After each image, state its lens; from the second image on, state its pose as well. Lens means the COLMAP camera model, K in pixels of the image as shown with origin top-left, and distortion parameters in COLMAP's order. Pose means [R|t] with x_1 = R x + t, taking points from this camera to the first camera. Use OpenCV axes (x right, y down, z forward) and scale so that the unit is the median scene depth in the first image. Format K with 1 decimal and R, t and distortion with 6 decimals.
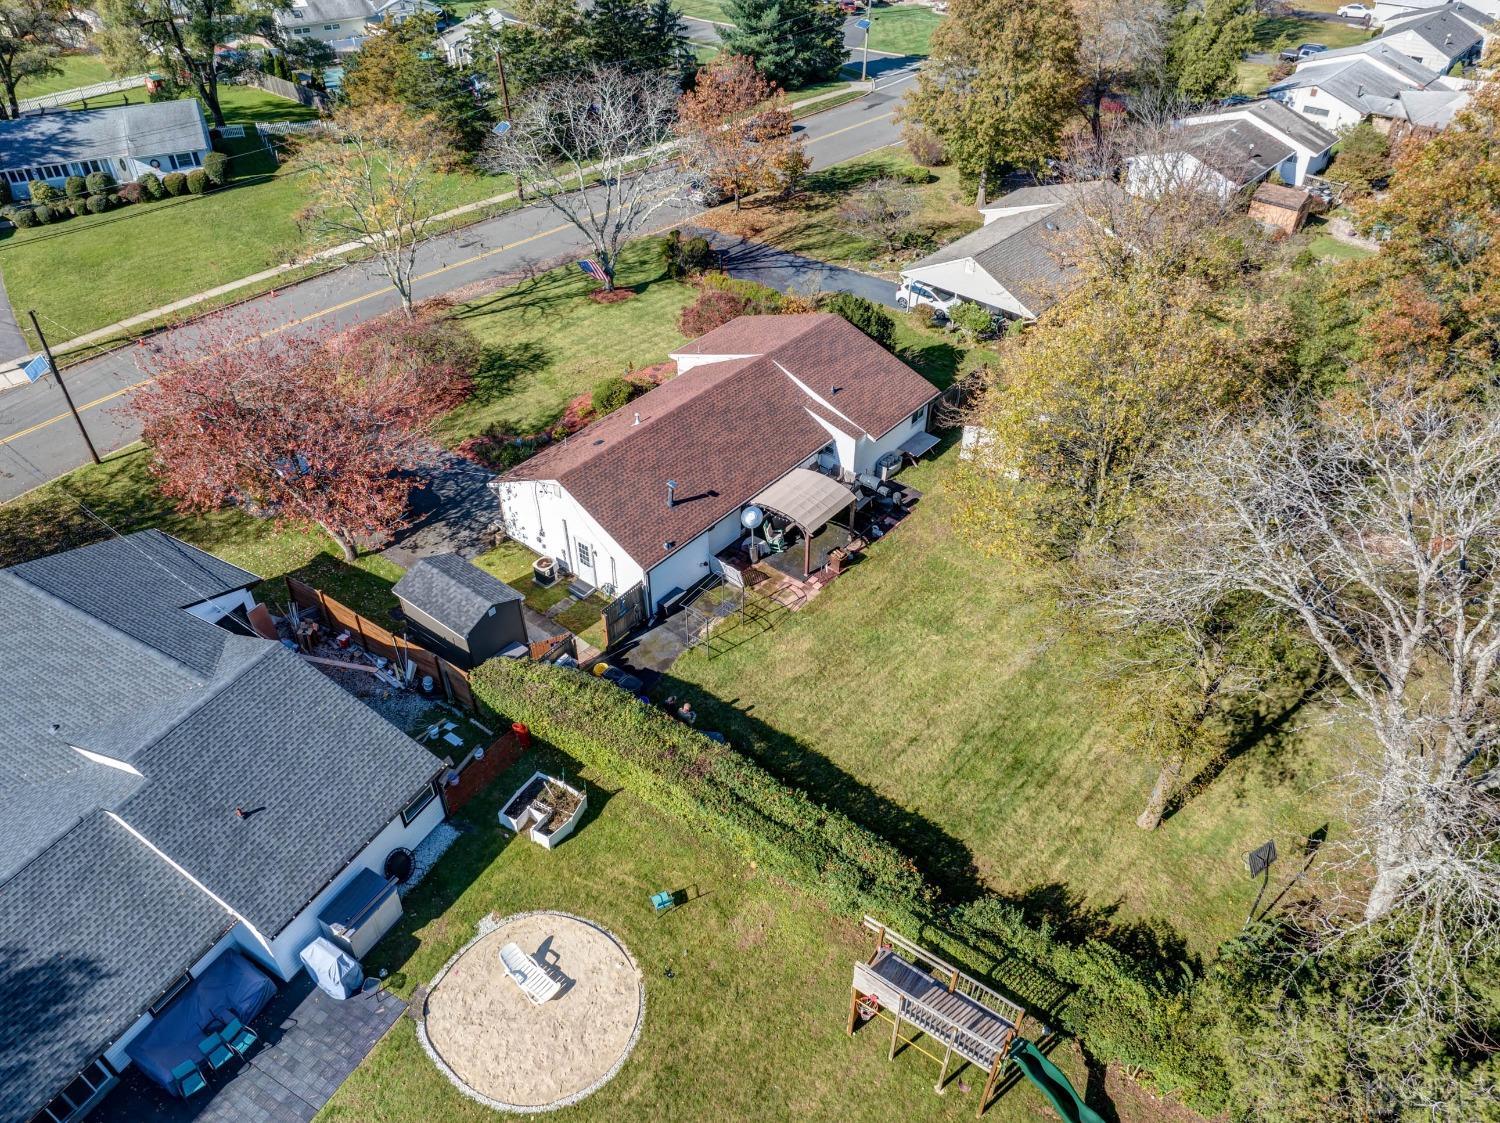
lens RADIAL K [[1027.1, 0, 751.7], [0, 1027.1, 542.6], [0, 0, 1]] dist [-0.003608, 0.005356]
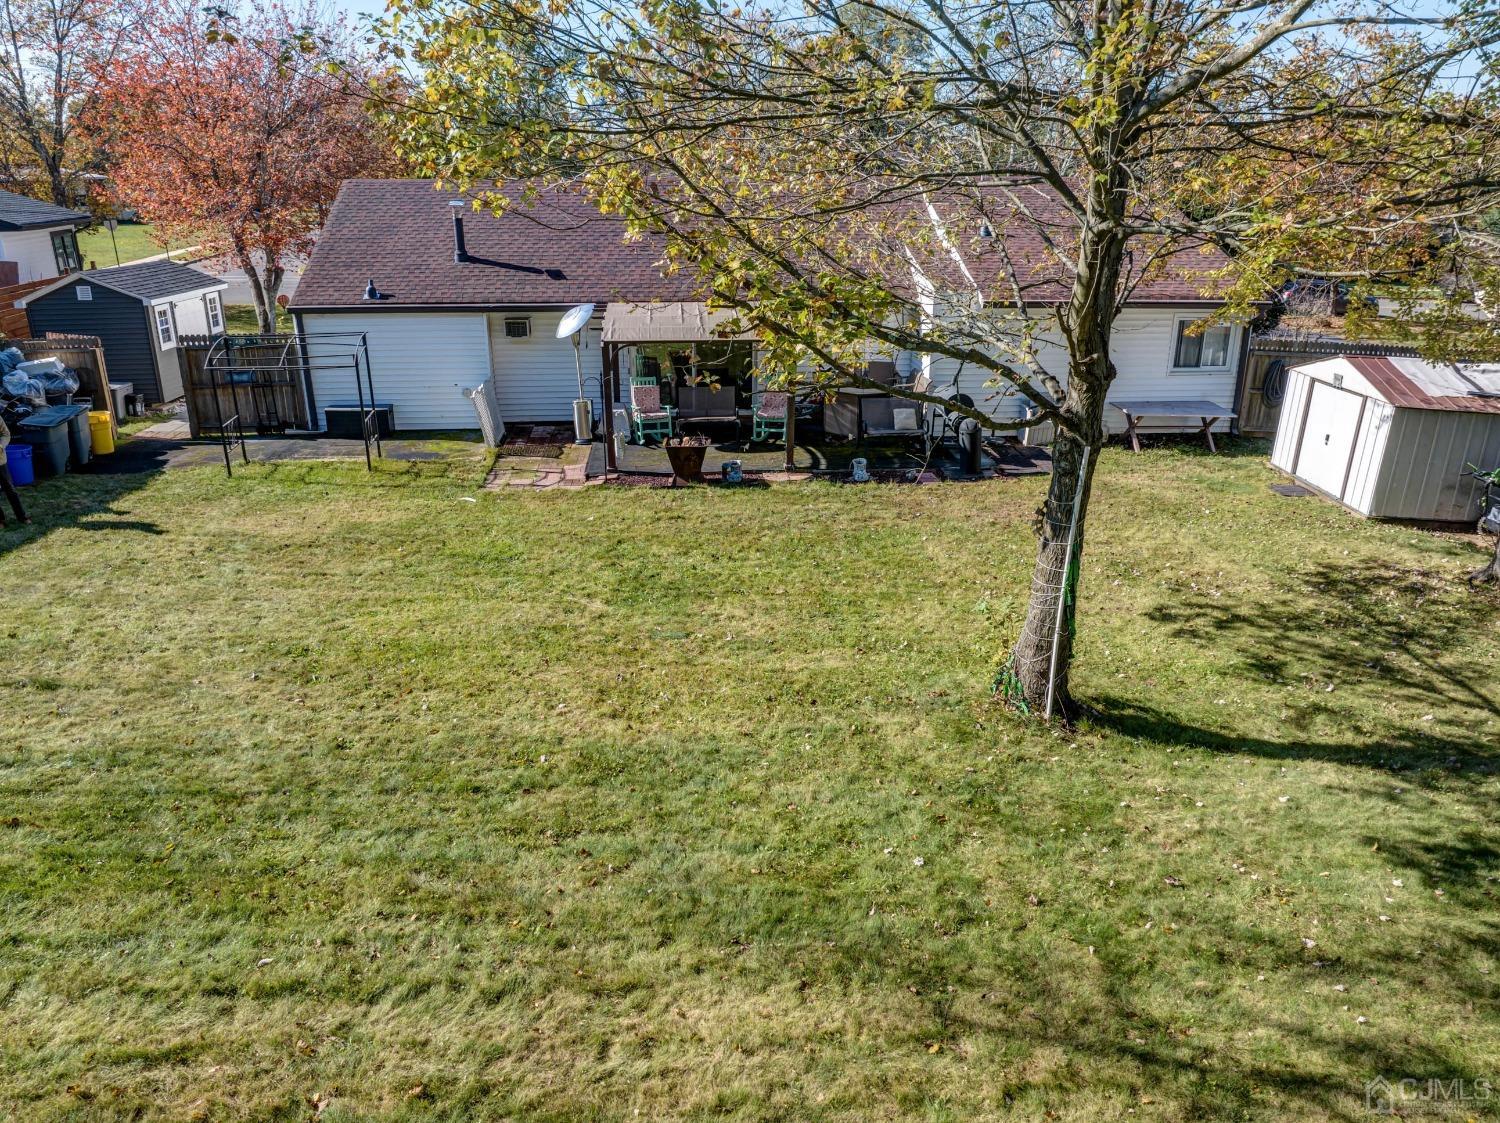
lens RADIAL K [[1037.1, 0, 750.0], [0, 1037.1, 561.5], [0, 0, 1]] dist [-0.047997, 0.007103]
pose [[0.695994, 0.257063, -0.670456, 0.381010], [-0.446414, 0.886247, -0.123618, 0.090220], [0.562412, 0.385338, 0.731579, 0.729587]]
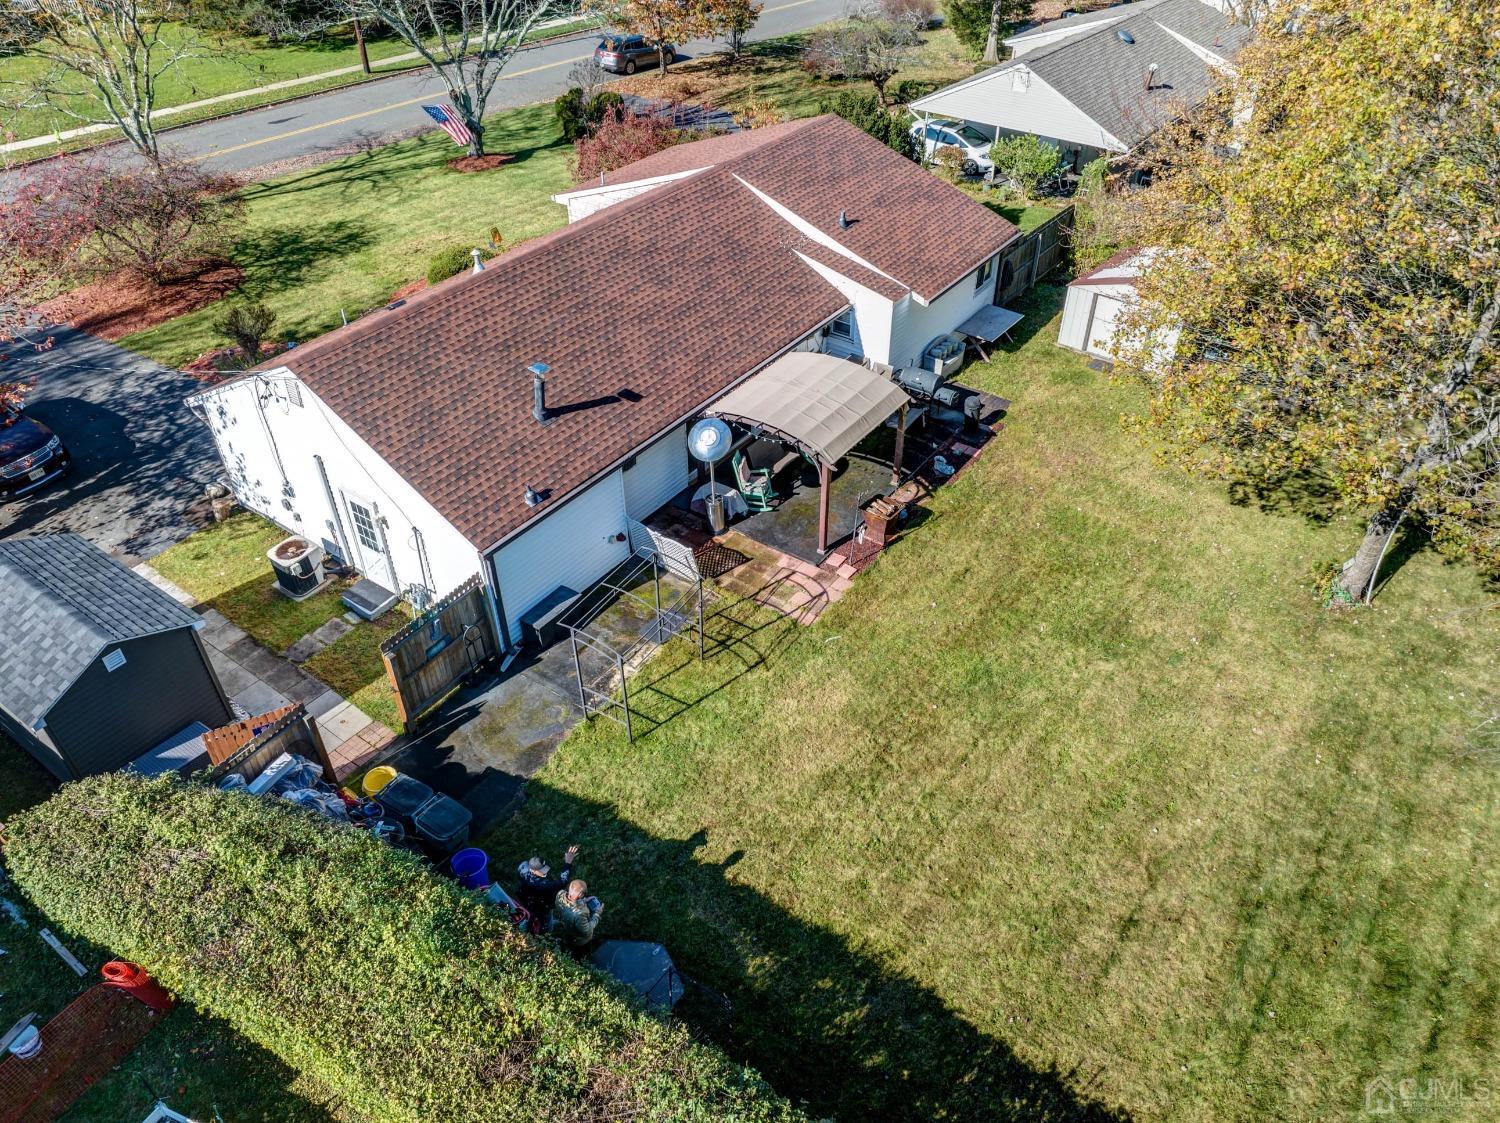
lens RADIAL K [[1037.1, 0, 750.0], [0, 1037.1, 561.5], [0, 0, 1]] dist [-0.047997, 0.007103]
pose [[0.997789, -0.044098, 0.049721, -0.007695], [0.043377, 0.998938, 0.015503, 0.026662], [-0.050352, -0.013312, 0.998643, 0.484940]]
